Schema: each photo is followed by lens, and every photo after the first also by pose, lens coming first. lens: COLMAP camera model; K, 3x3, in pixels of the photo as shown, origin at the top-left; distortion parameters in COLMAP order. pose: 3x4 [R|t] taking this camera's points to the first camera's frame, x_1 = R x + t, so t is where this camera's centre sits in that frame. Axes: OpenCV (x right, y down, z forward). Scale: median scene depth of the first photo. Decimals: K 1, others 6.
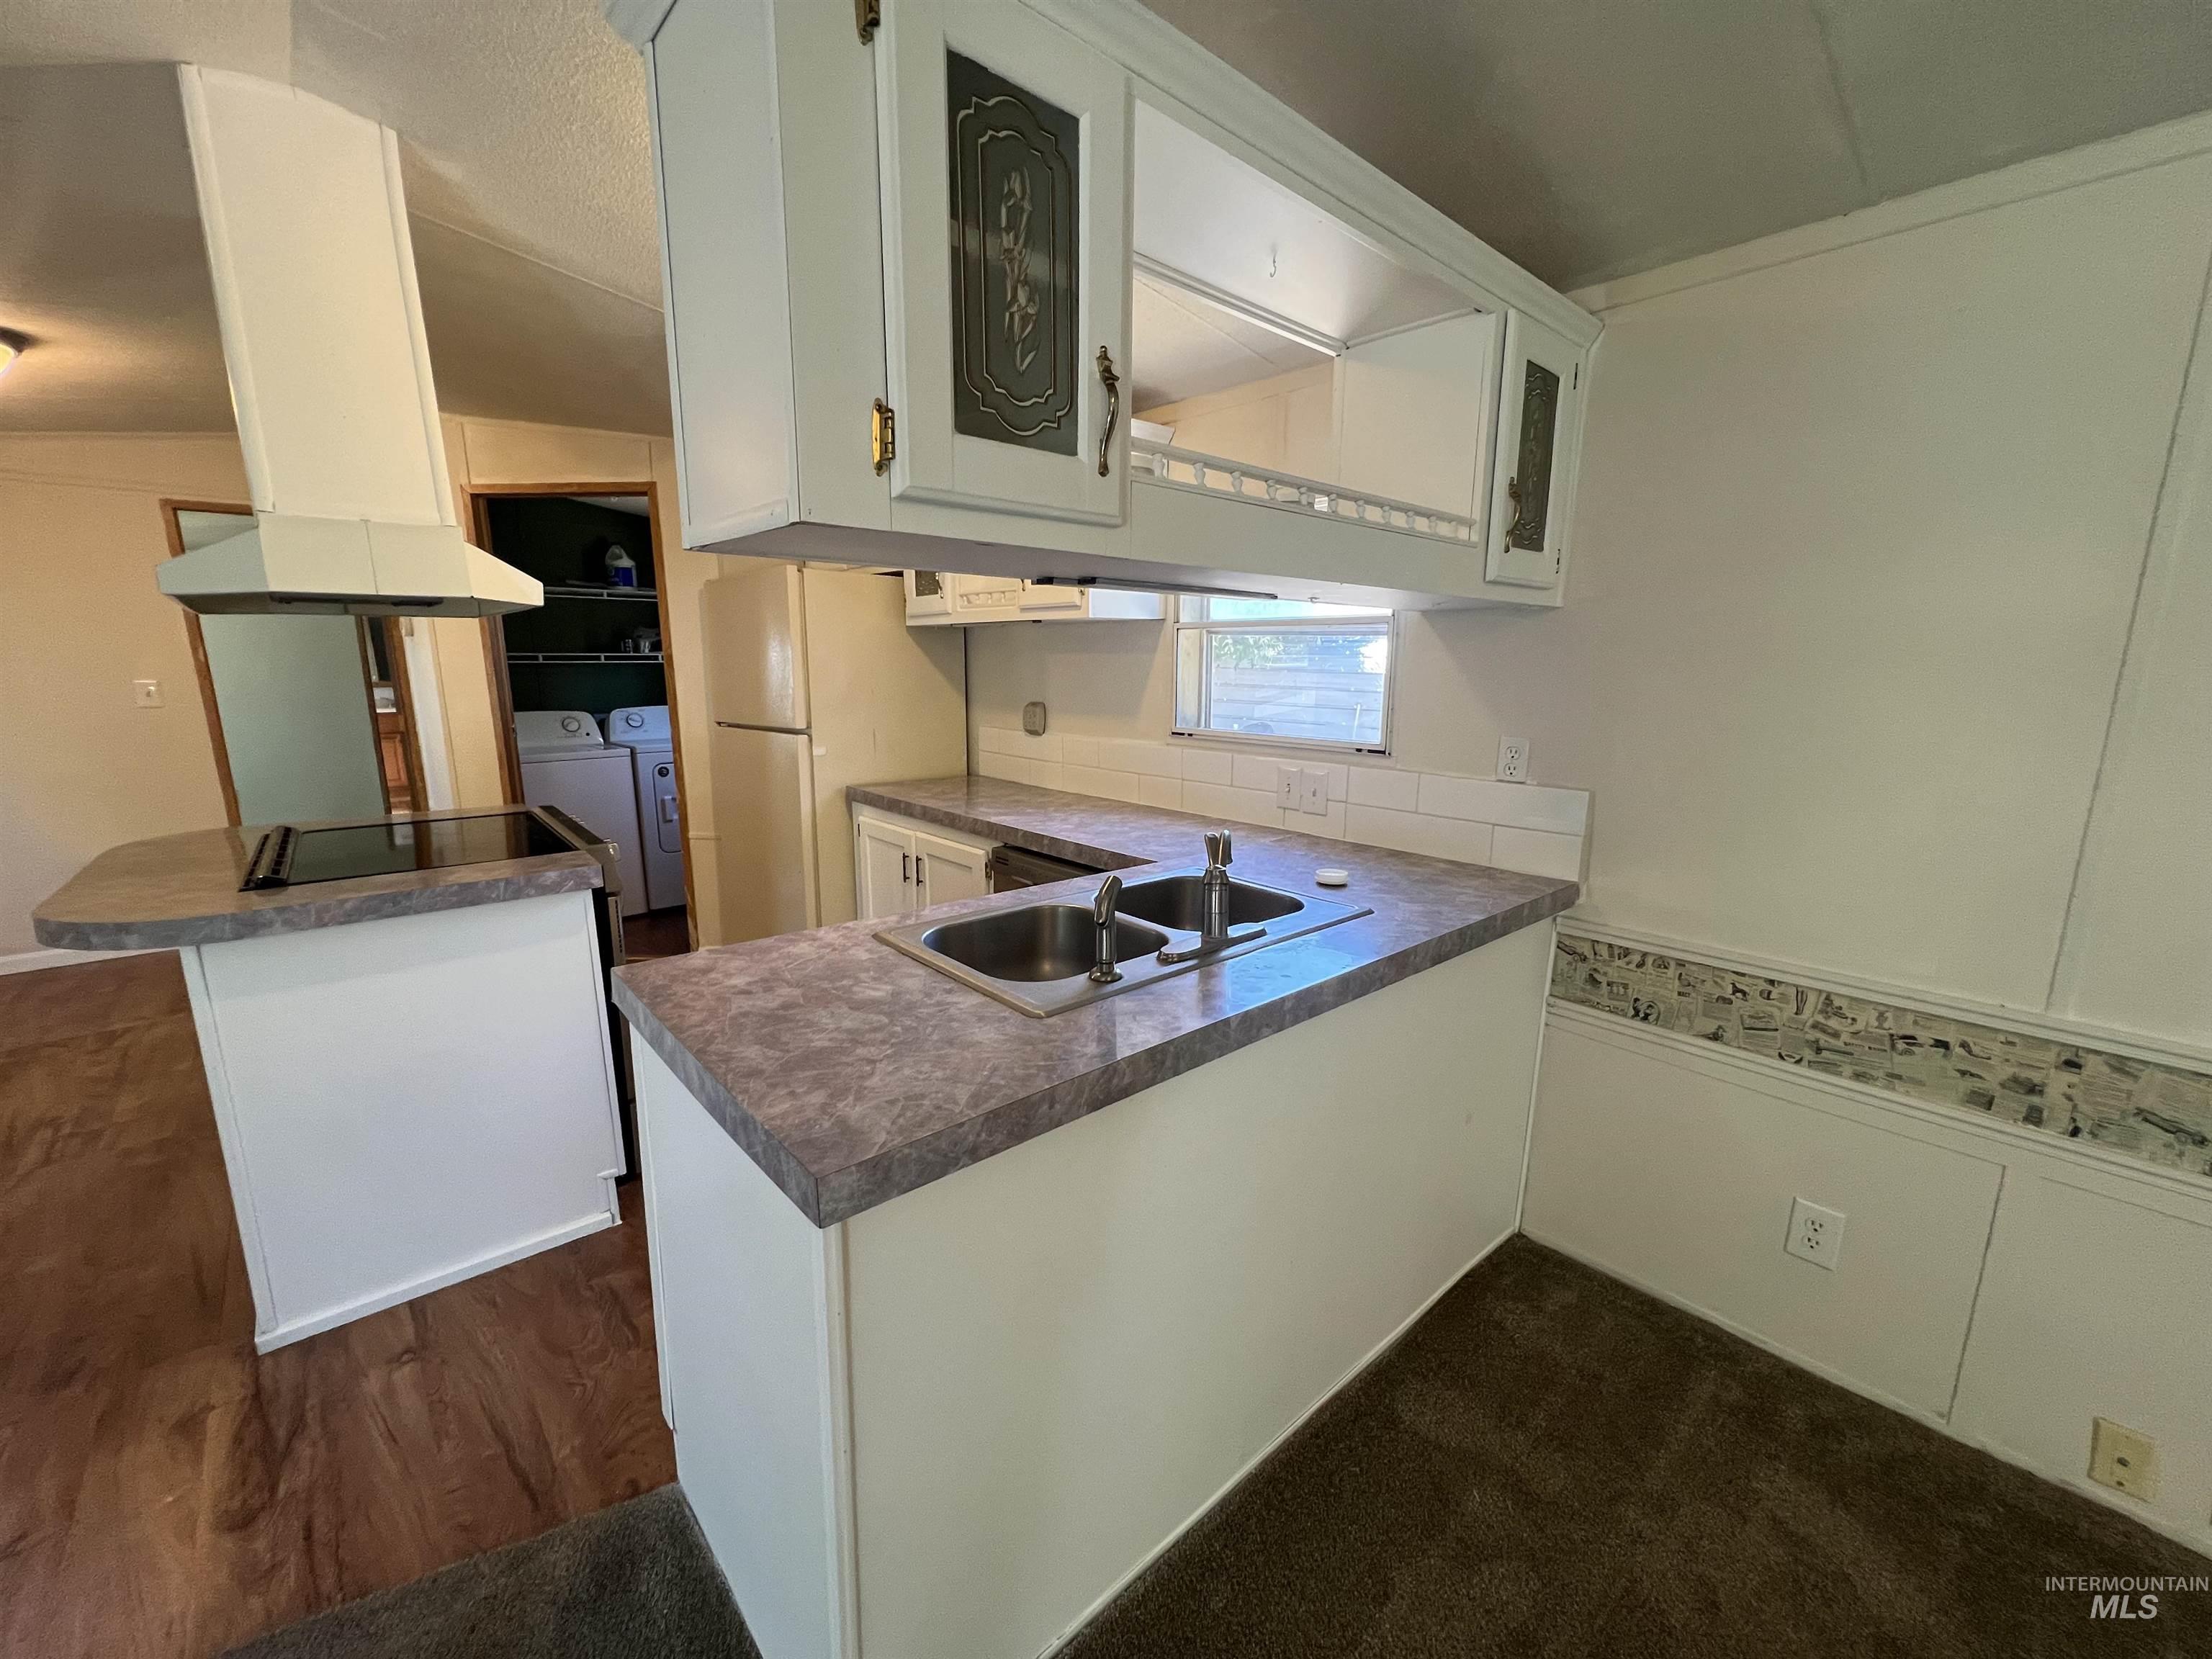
lens RADIAL K [[883.6, 0, 1113.0], [0, 883.6, 832.1], [0, 0, 1]] dist [-0.000365, -0.000411]
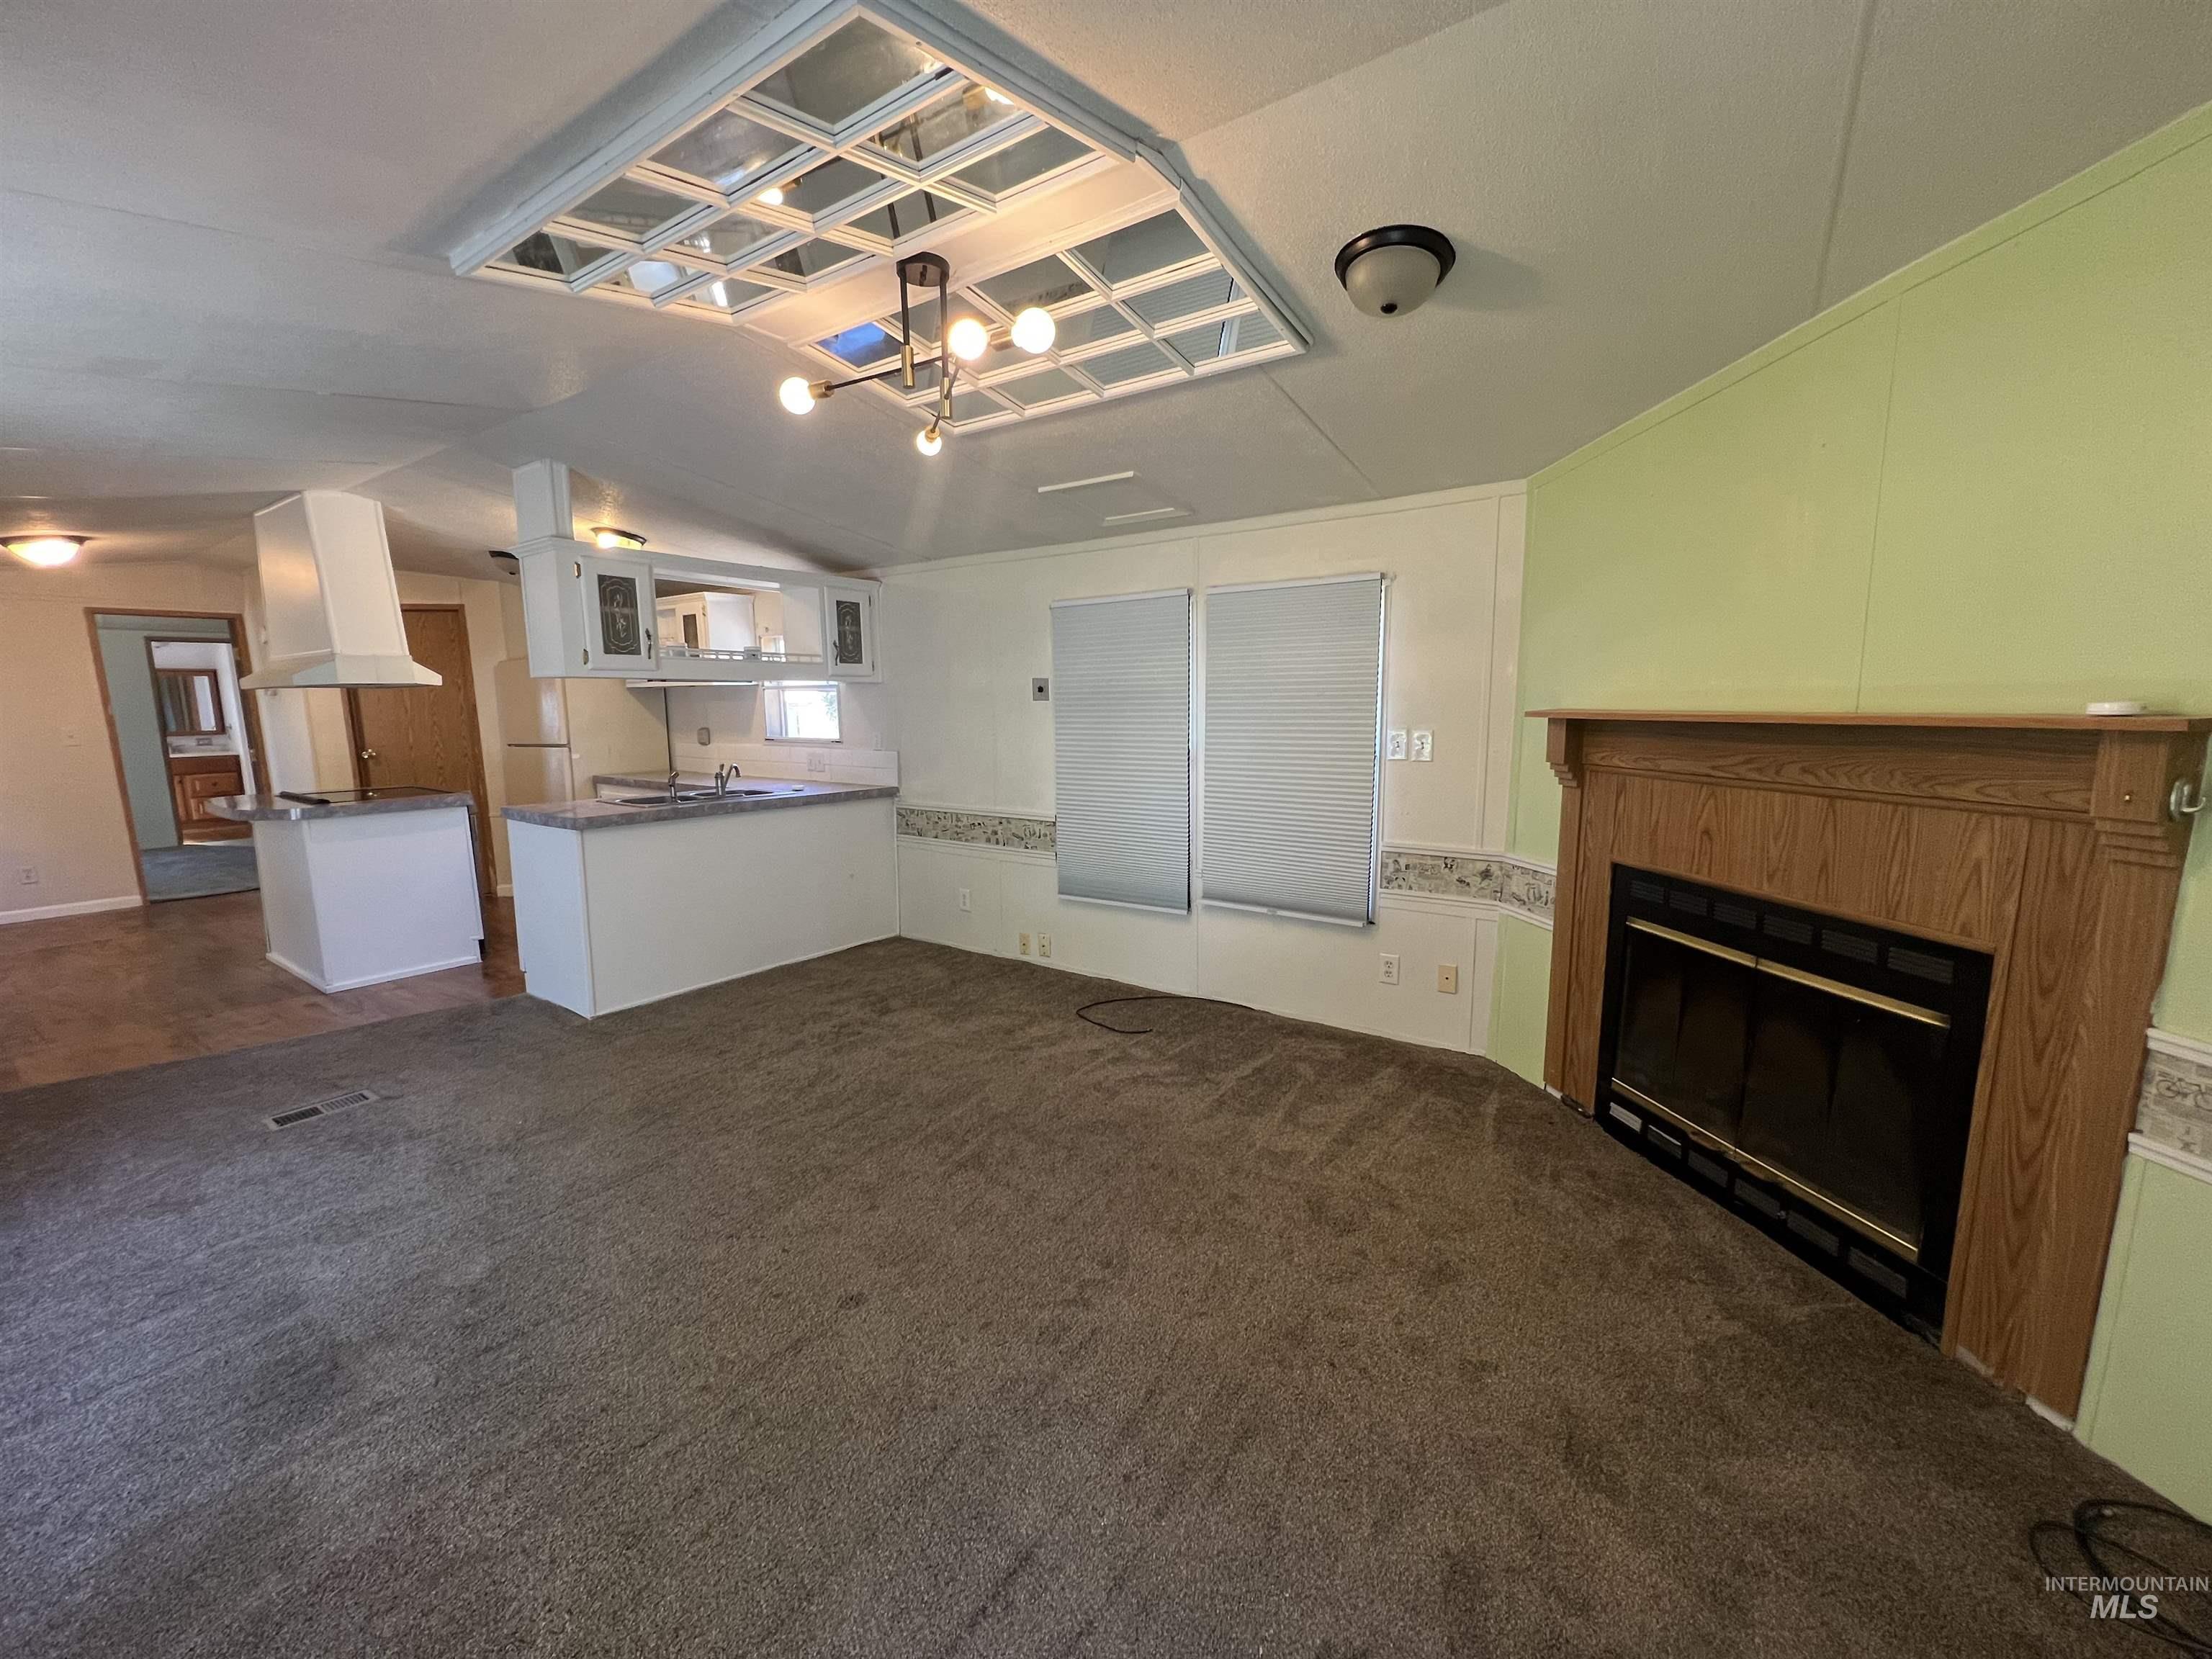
lens RADIAL K [[883.6, 0, 1112.6], [0, 883.6, 830.5], [0, 0, 1]] dist [-0.000365, -0.000411]
pose [[0.974968, -0.046803, 0.217362, 0.653188], [0.057145, 0.997502, -0.041534, 0.378529], [-0.214875, 0.052915, 0.975207, -1.911848]]
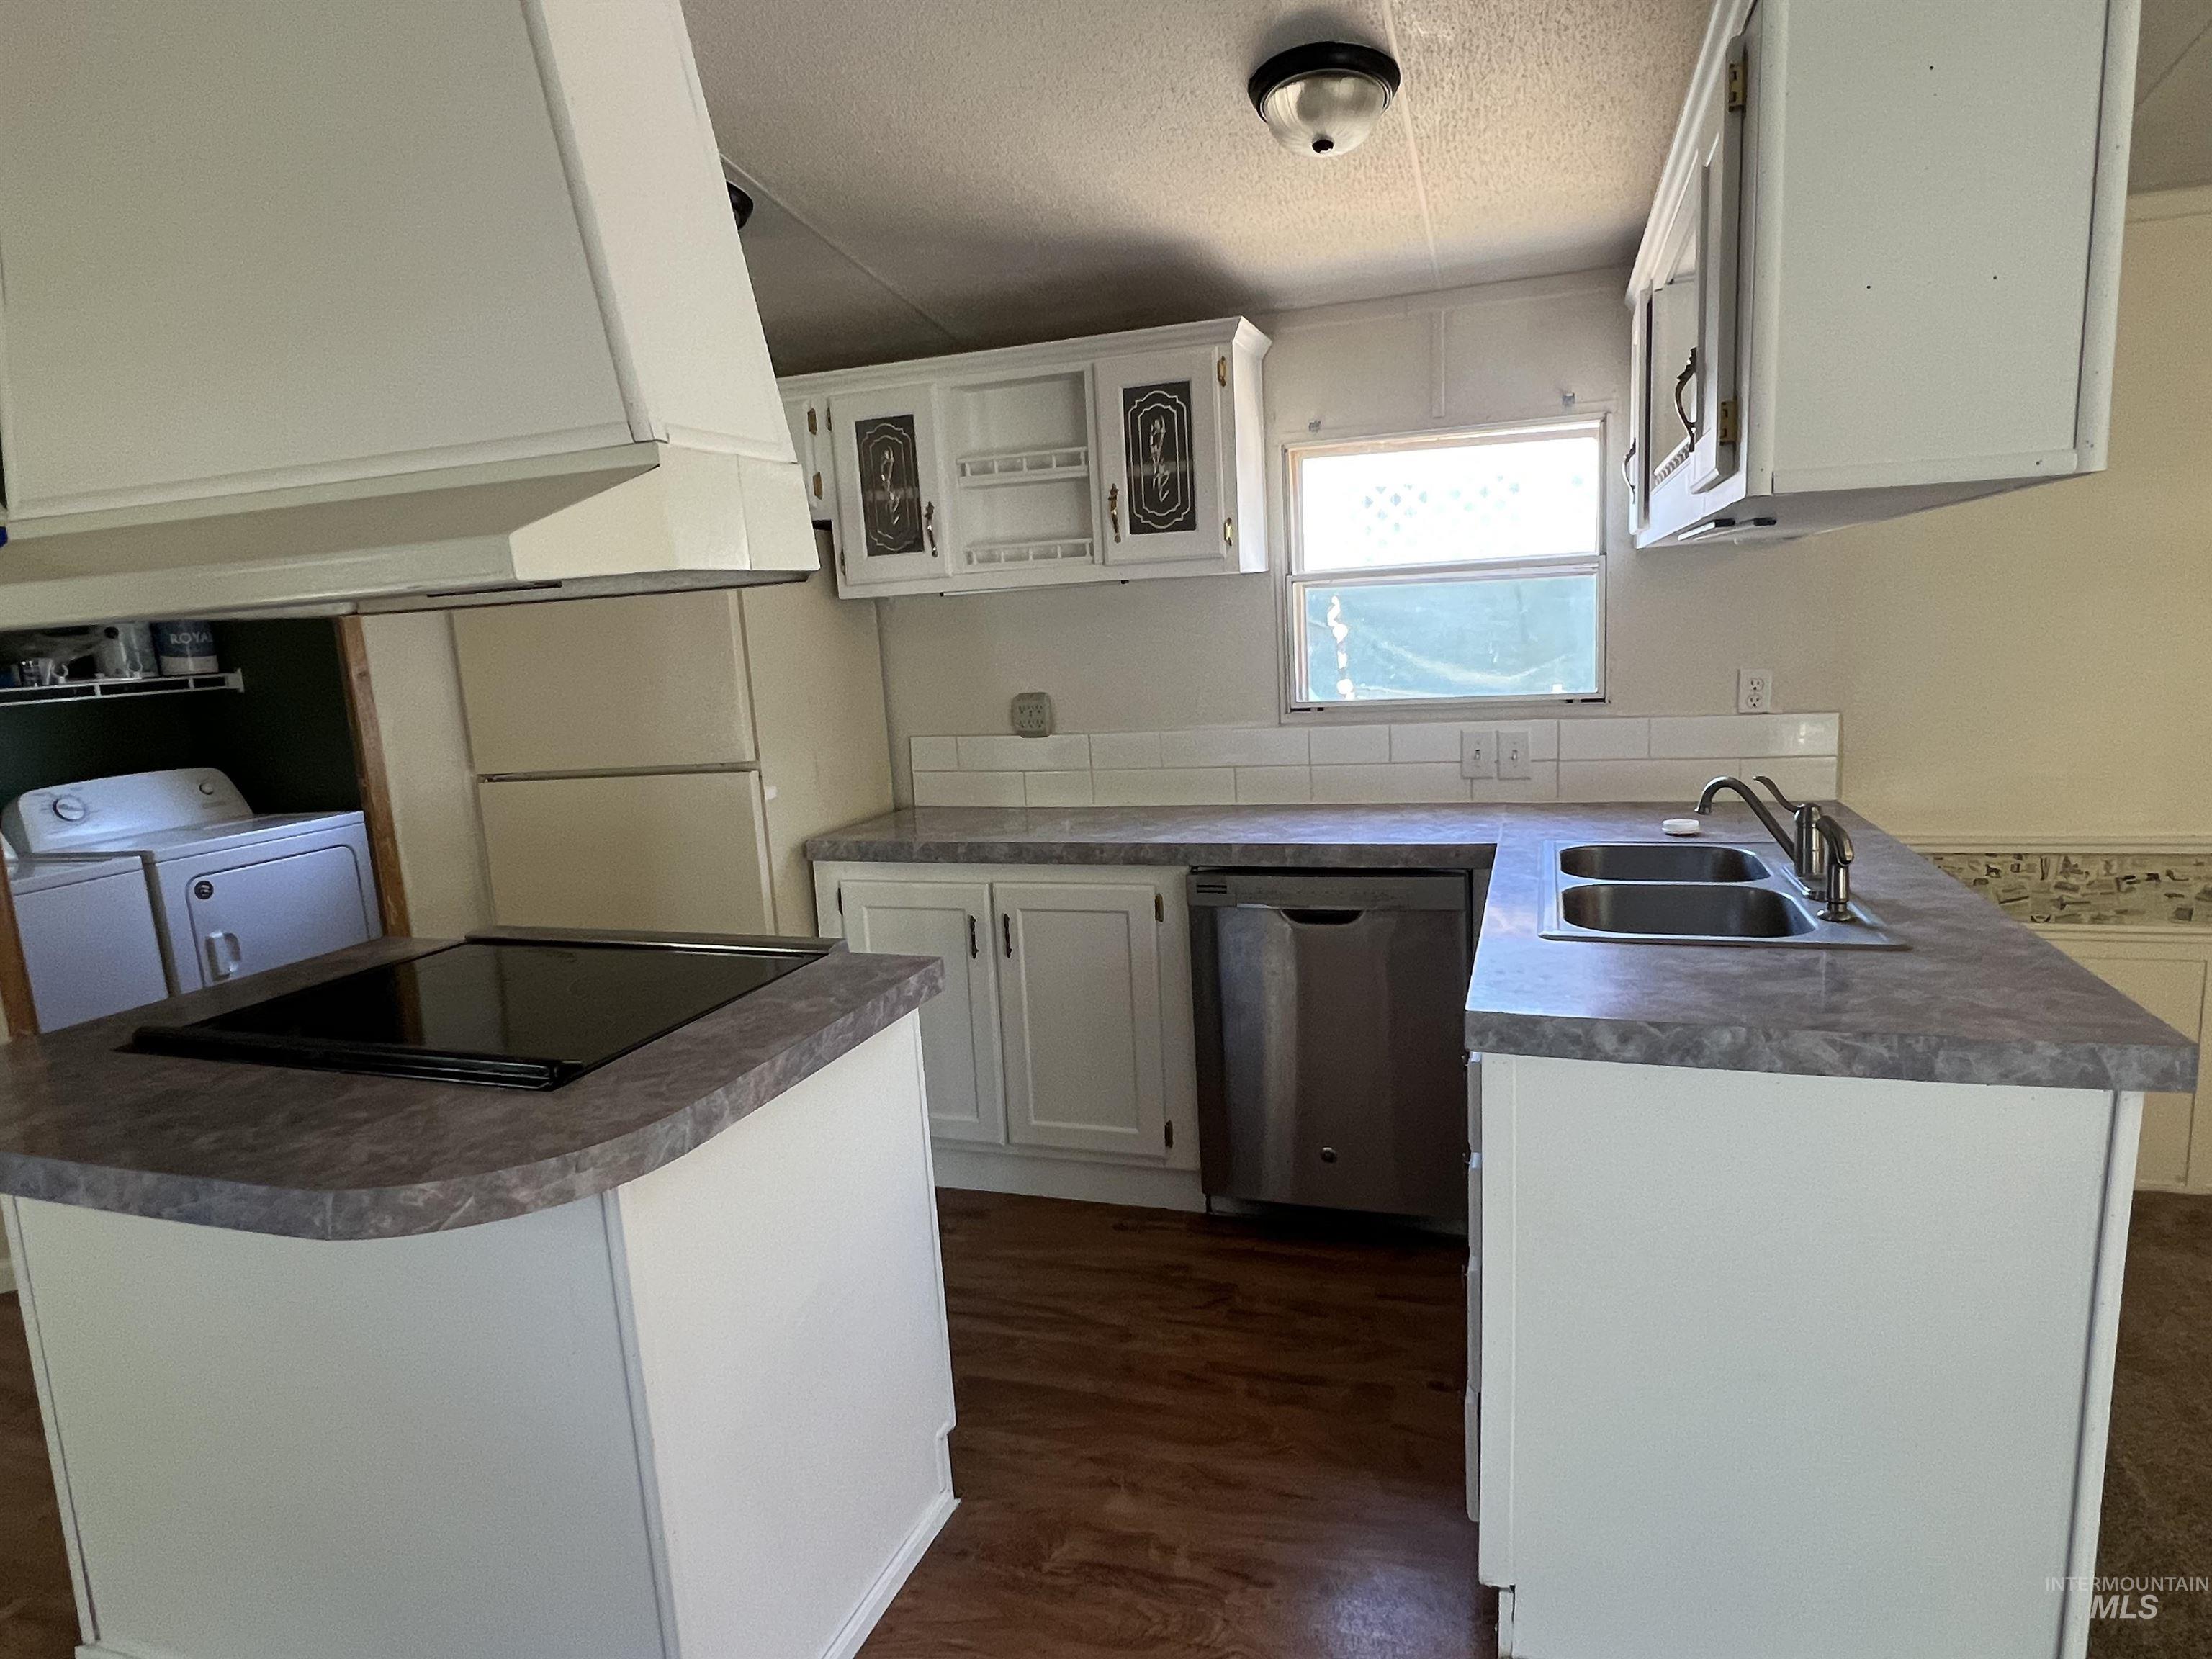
lens RADIAL K [[1283.4, 0, 1096.5], [0, 1283.4, 840.4], [0, 0, 1]] dist [0.008731, -0.002565]
pose [[0.870350, -0.139201, 0.472350, -1.089784], [0.154994, 0.987900, 0.005540, -0.045761], [-0.467405, 0.068390, 0.881394, 0.085737]]
